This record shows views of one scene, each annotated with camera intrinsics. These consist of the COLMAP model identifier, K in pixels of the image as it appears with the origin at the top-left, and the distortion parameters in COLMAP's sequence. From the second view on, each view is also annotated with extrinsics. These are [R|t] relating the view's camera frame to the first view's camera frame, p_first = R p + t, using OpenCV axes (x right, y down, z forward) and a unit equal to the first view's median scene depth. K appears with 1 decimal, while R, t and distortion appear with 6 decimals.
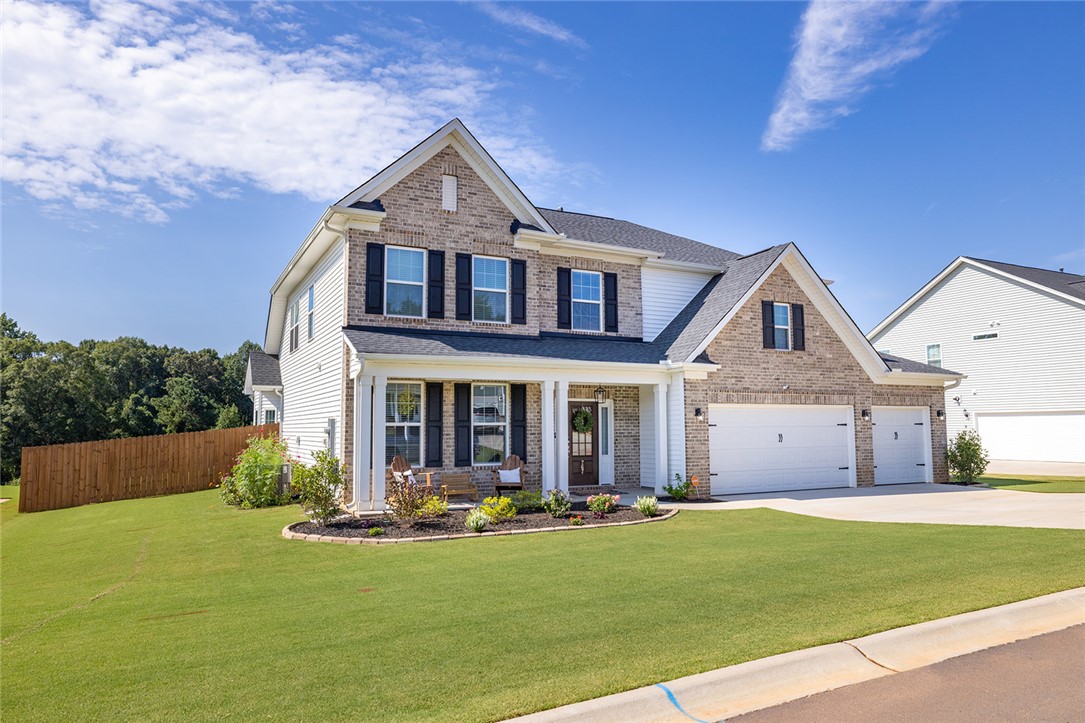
lens RADIAL K [[716.0, 0, 542.5], [0, 716.0, 361.5], [0, 0, 1]] dist [0.007898, 0.001245]
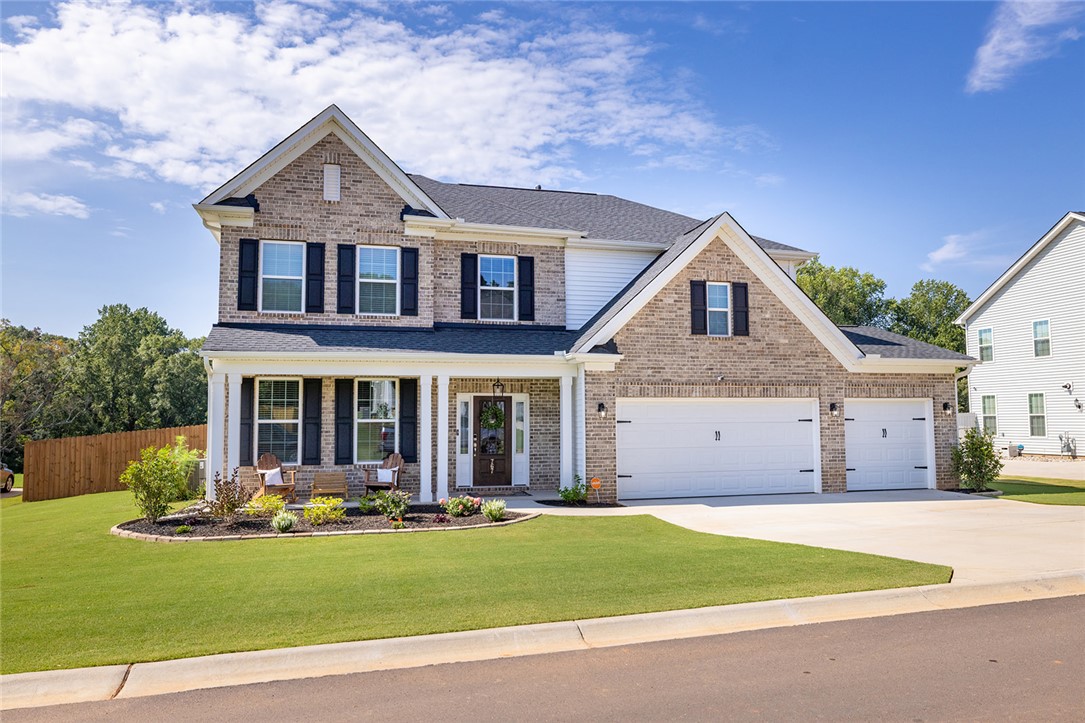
lens RADIAL K [[766.1, 0, 542.5], [0, 766.1, 361.5], [0, 0, 1]] dist [-0.001696, 0.029429]
pose [[0.978383, -0.016154, -0.206170, 0.340807], [0.019748, 0.999687, 0.015387, -0.003487], [0.205857, -0.019126, 0.978395, 0.038533]]
